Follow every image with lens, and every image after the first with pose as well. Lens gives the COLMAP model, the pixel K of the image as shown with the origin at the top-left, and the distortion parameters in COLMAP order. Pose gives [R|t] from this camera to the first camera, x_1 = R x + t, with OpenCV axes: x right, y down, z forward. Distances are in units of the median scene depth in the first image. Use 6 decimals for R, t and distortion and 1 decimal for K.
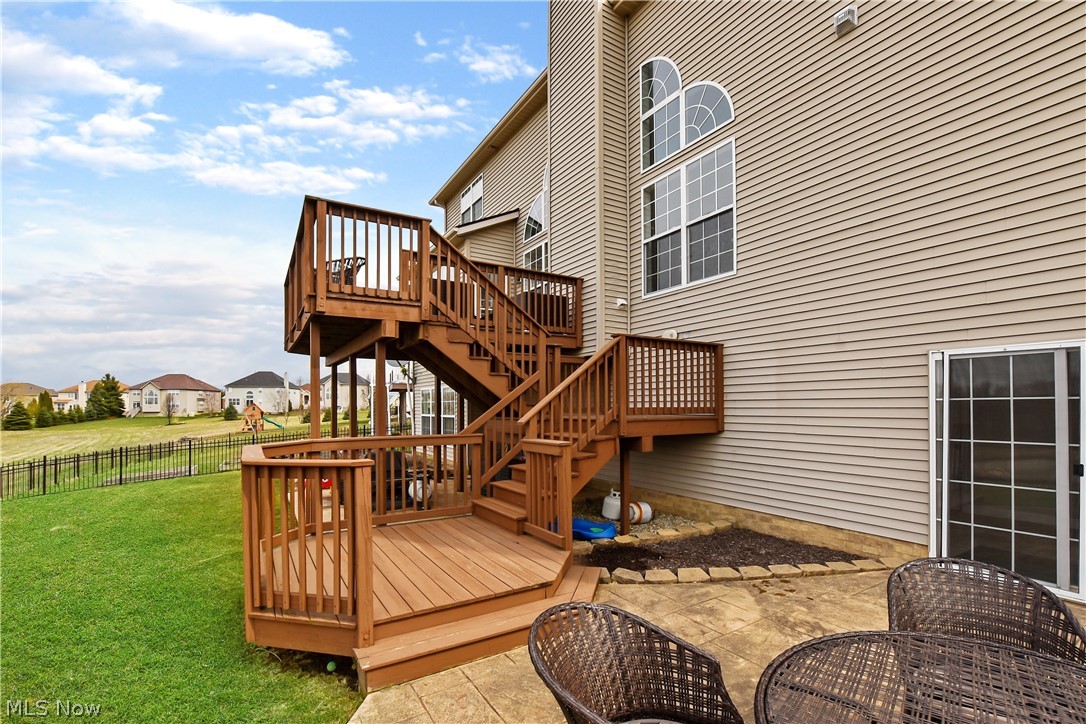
lens RADIAL K [[468.6, 0, 619.5], [0, 468.6, 393.3], [0, 0, 1]] dist [-0.000914, -0.000003]
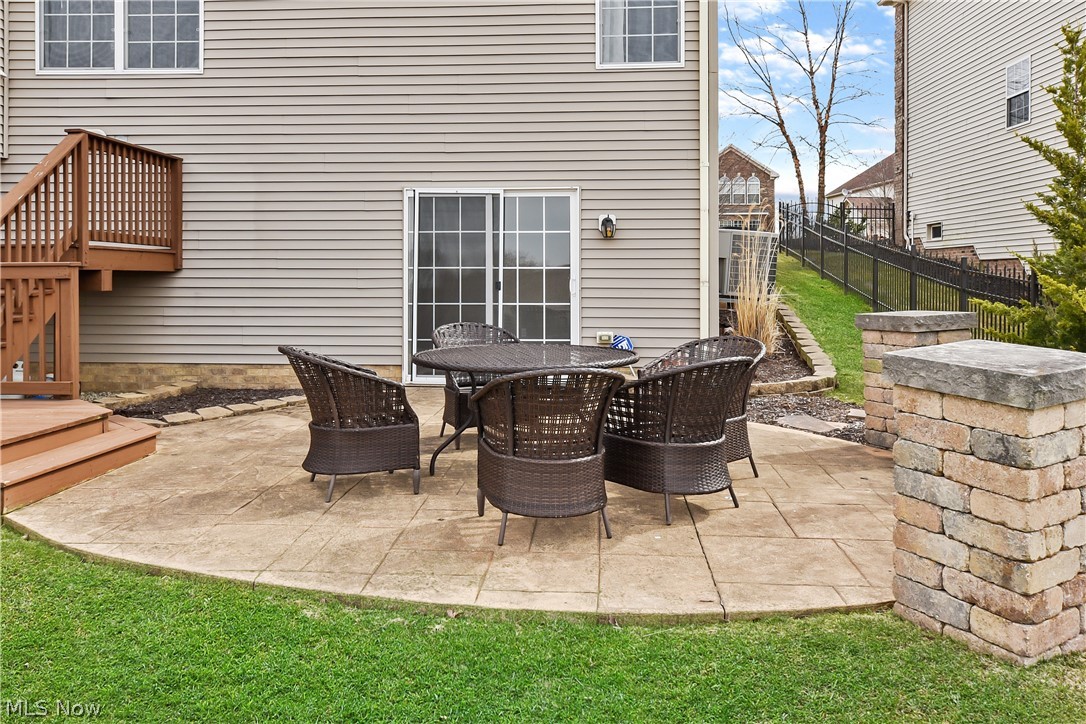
lens RADIAL K [[1011.5, 0, 545.6], [0, 1011.5, 361.0], [0, 0, 1]] dist [-0.001749, 0.022358]
pose [[0.592782, -0.043538, 0.804185, -0.842588], [-0.010134, 0.998055, 0.061504, 0.130848], [-0.805299, -0.044608, 0.591188, -0.544123]]
